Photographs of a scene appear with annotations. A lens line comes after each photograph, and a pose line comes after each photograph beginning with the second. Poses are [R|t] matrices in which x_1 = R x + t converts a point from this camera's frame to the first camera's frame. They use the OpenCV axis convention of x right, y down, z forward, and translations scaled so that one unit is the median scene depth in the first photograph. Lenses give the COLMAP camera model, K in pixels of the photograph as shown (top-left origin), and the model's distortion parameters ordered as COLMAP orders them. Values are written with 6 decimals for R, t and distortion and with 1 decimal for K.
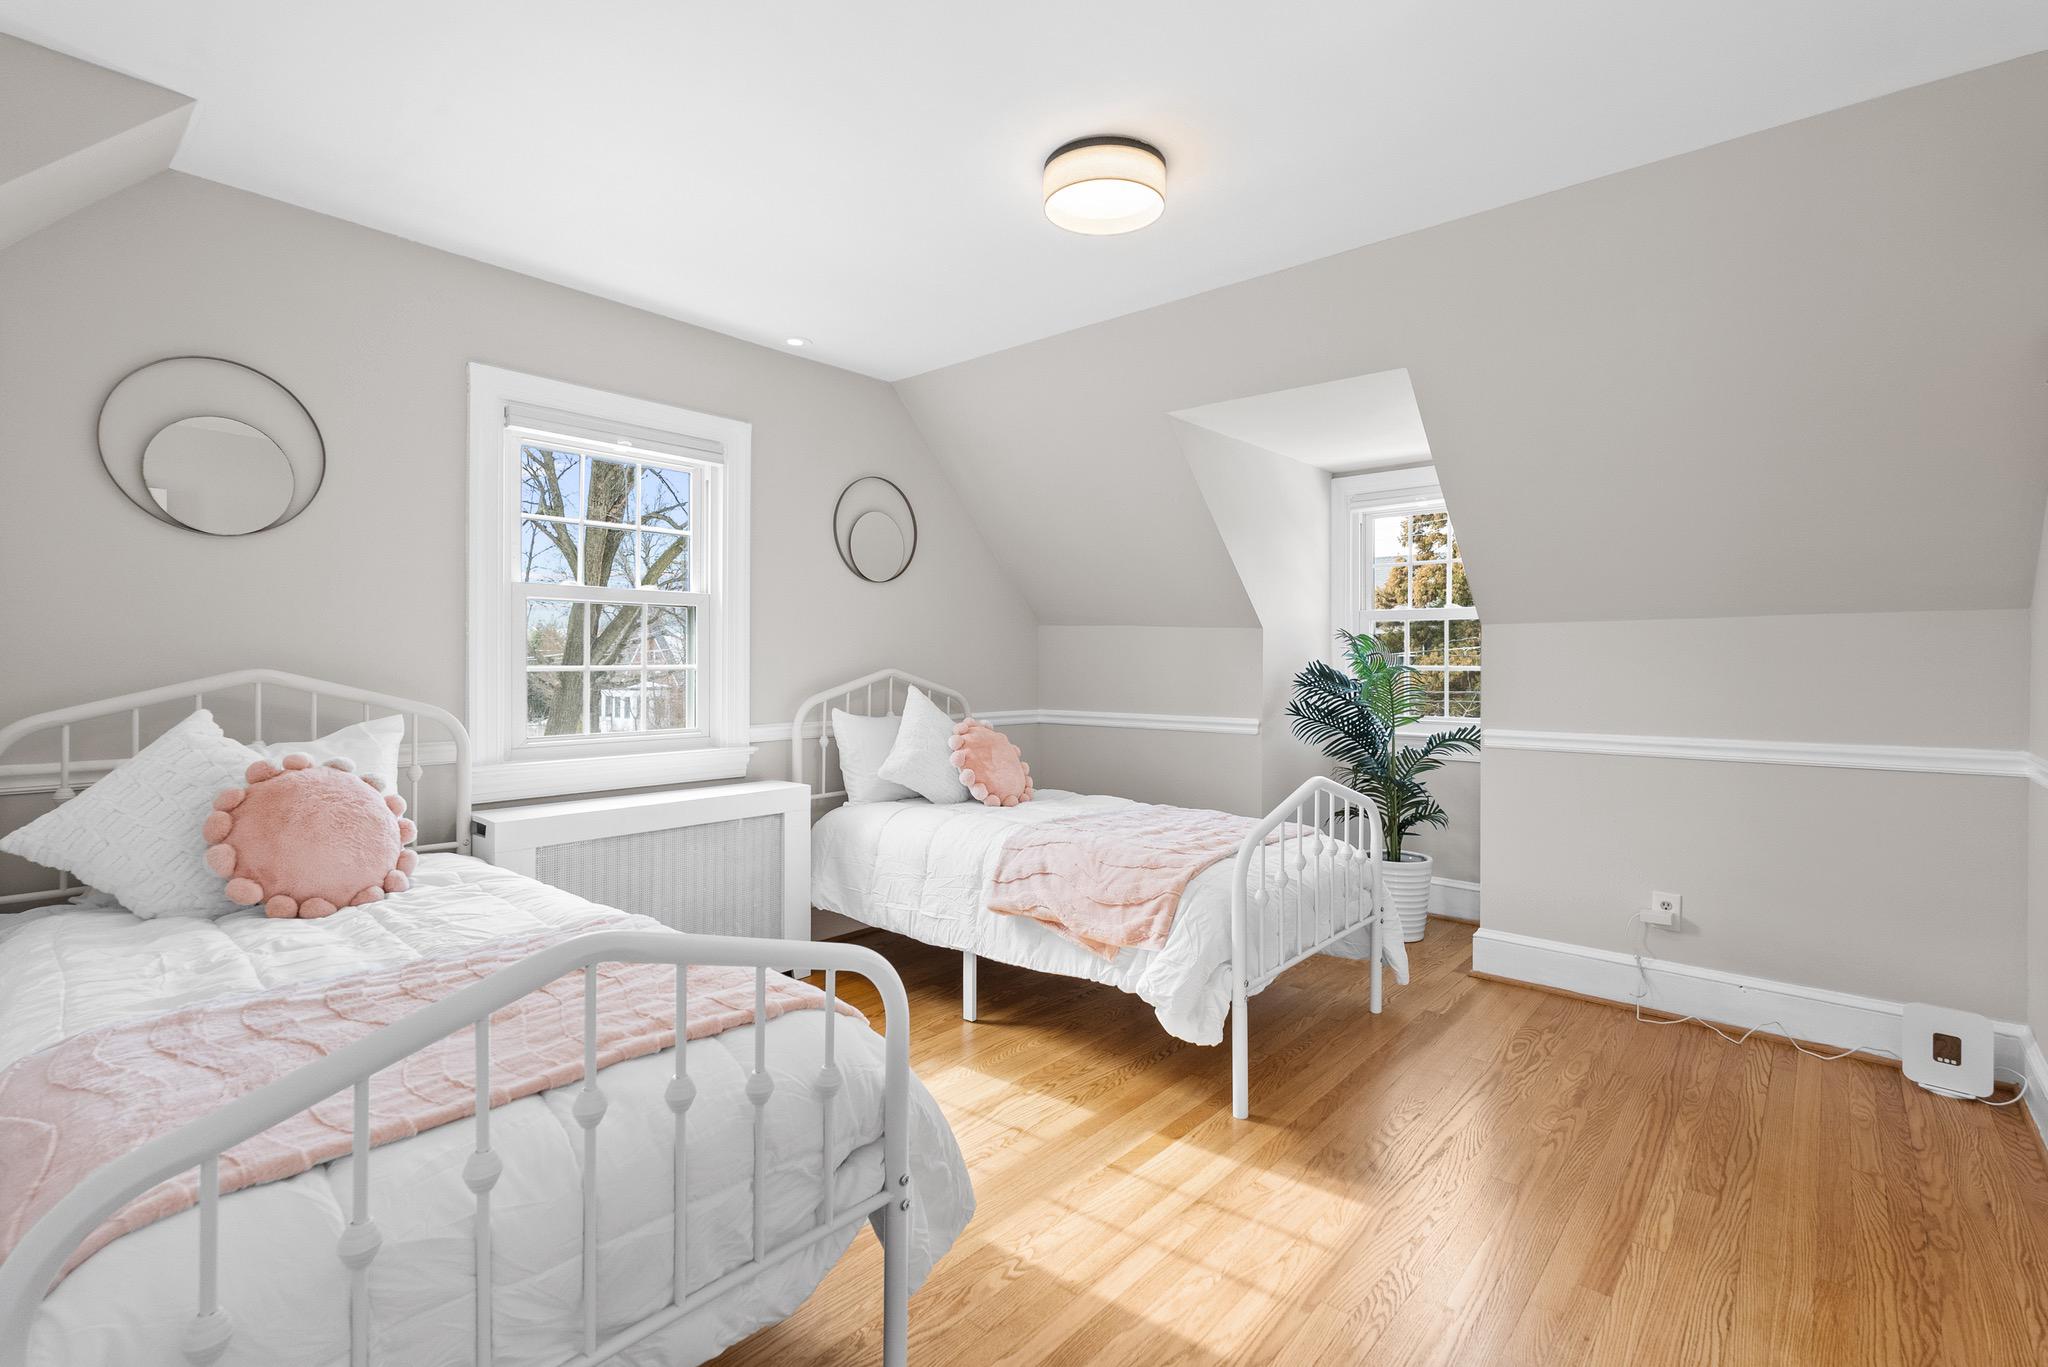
lens RADIAL K [[939.9, 0, 1033.3], [0, 939.9, 670.3], [0, 0, 1]] dist [-0.005197, 0.000261]
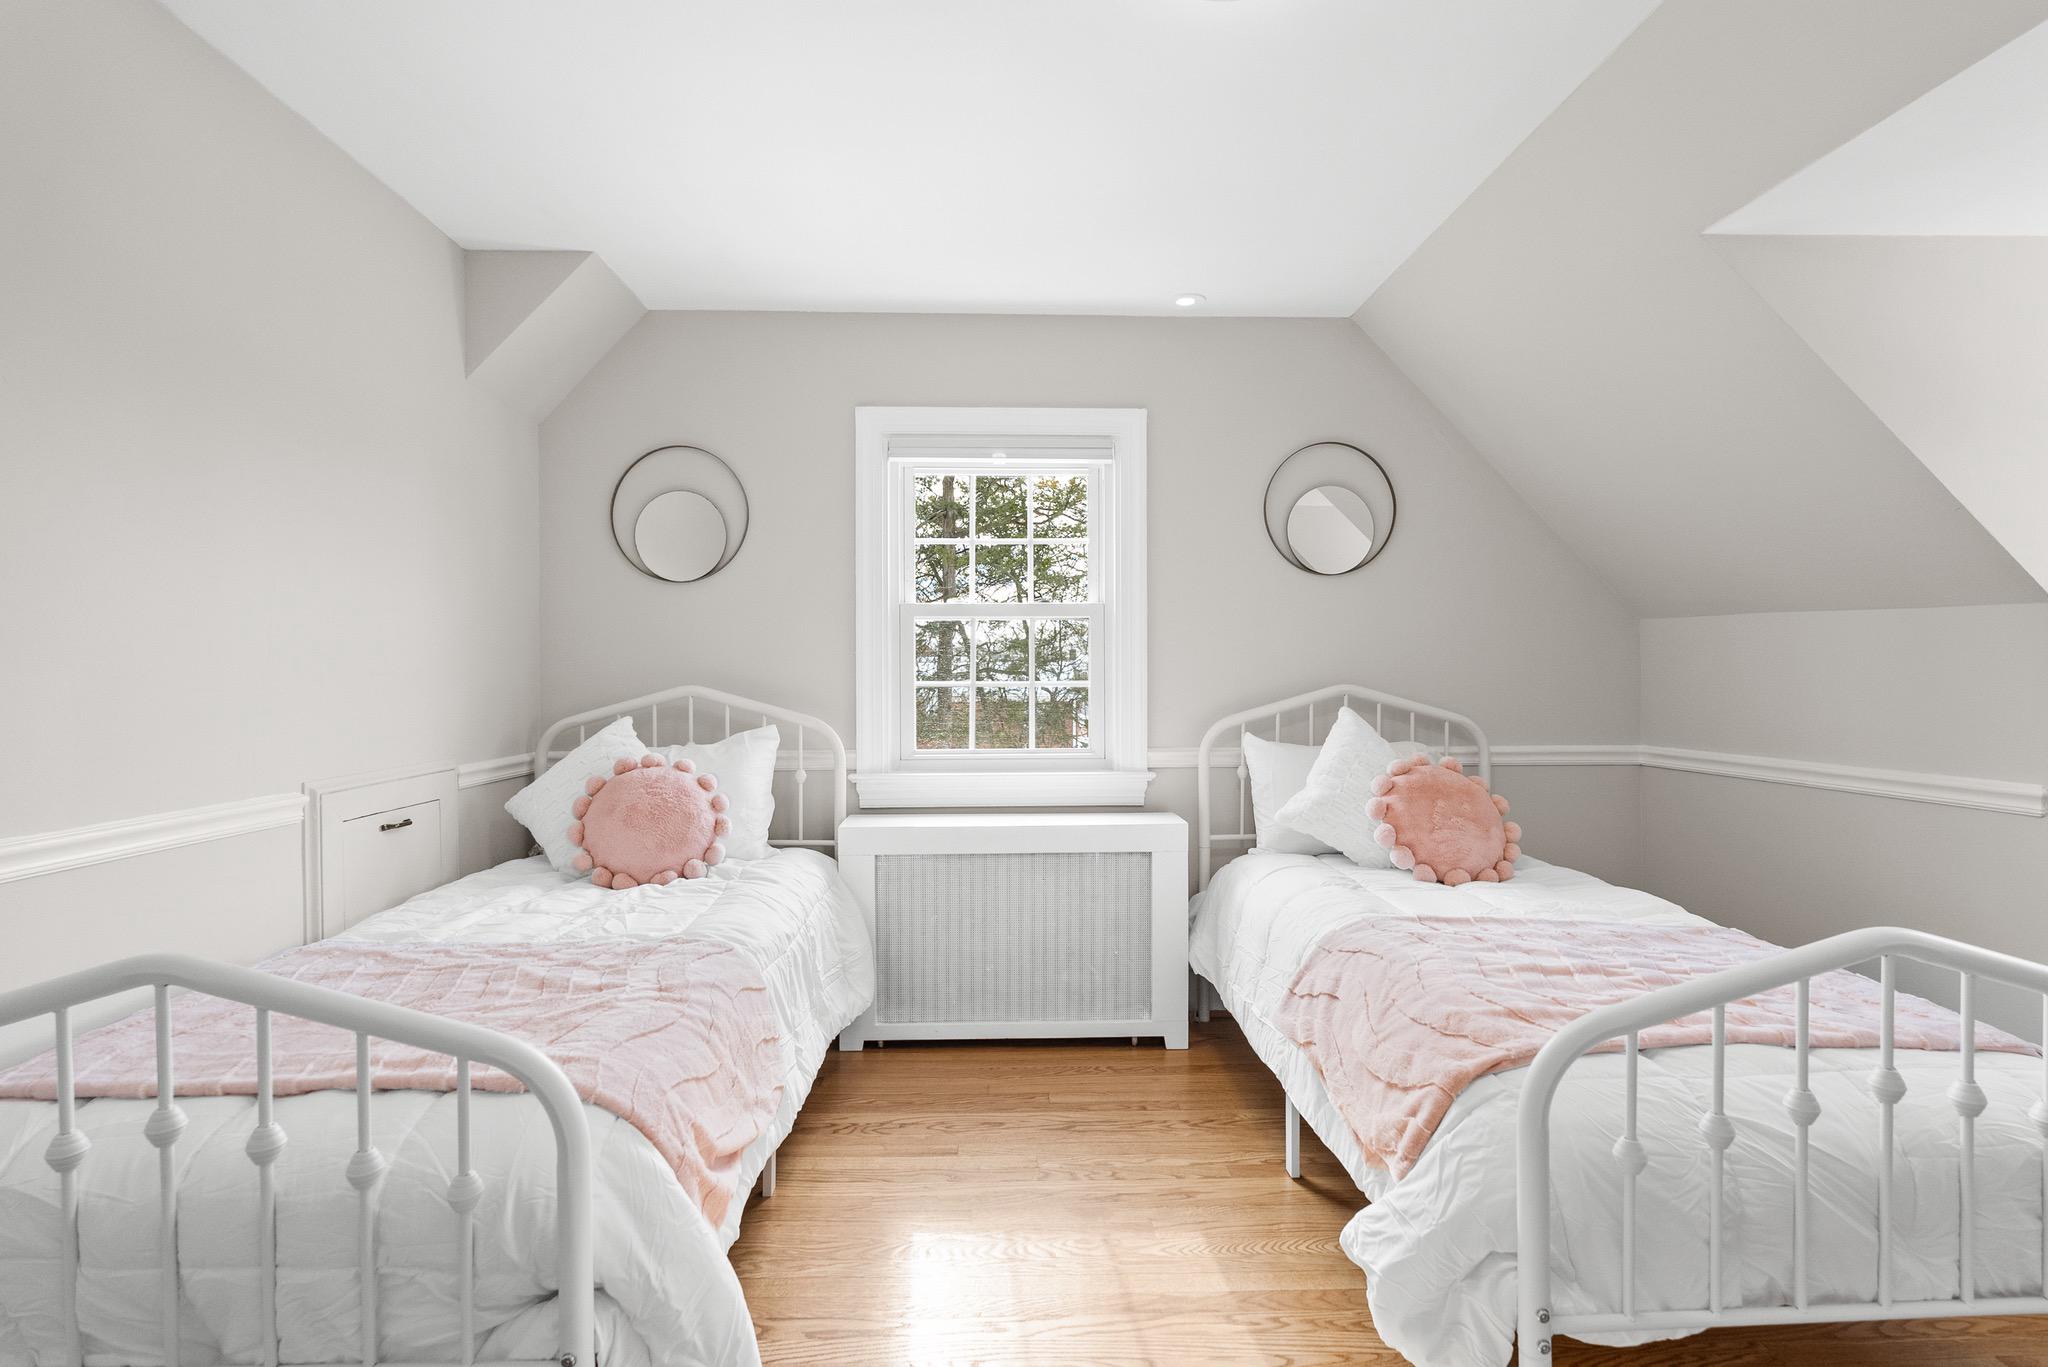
lens RADIAL K [[939.9, 0, 1027.9], [0, 939.9, 691.8], [0, 0, 1]] dist [-0.005197, 0.000261]
pose [[0.680215, 0.004908, -0.732996, 0.317717], [-0.000304, 0.999979, 0.006413, -0.001068], [0.733013, -0.004139, 0.680203, 0.363066]]
